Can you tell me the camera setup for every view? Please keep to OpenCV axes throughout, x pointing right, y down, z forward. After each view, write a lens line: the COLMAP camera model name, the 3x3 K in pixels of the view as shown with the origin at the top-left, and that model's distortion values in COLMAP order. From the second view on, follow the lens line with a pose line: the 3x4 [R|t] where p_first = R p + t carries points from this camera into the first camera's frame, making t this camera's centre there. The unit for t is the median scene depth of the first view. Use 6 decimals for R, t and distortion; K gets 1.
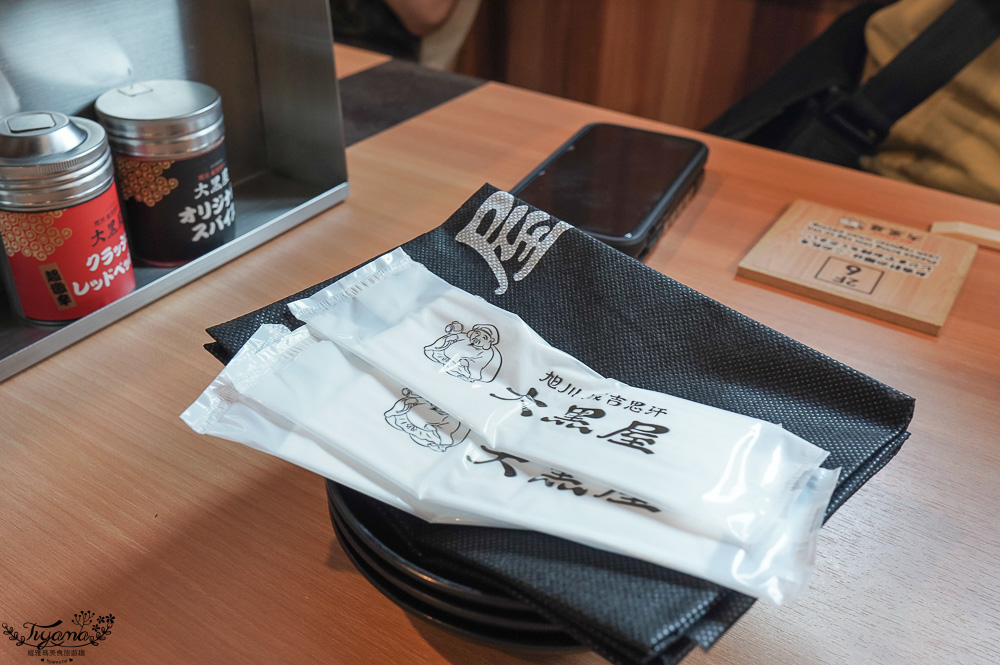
lens RADIAL K [[958.4, 0, 502.1], [0, 958.4, 331.5], [0, 0, 1]] dist [-0.003357, 0.000000]
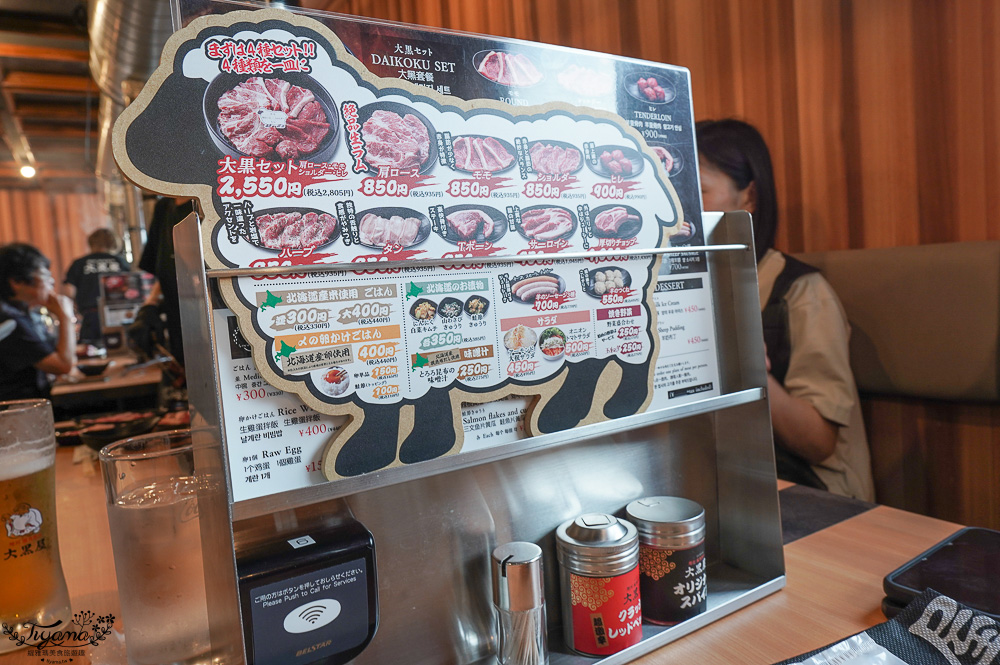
lens RADIAL K [[696.7, 0, 492.6], [0, 696.7, 335.9], [0, 0, 1]] dist [-0.010488, 0.013477]
pose [[0.896917, -0.055091, -0.438754, -0.118284], [-0.151004, 0.894407, -0.420992, 0.028369], [0.415617, 0.443849, 0.793890, -0.164330]]
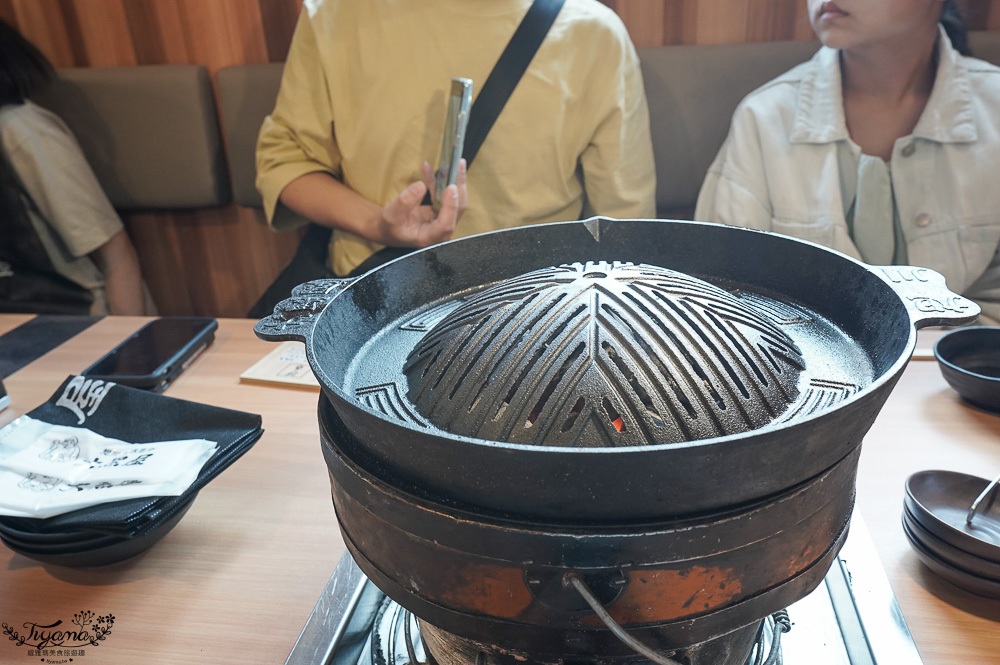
lens RADIAL K [[772.9, 0, 500.0], [0, 772.9, 333.8], [0, 0, 1]] dist [-0.006589, 0.004113]
pose [[0.909507, -0.229927, 0.346309, 0.271017], [0.283962, 0.952076, -0.113649, 0.209775], [-0.303582, 0.201703, 0.931211, -0.821768]]
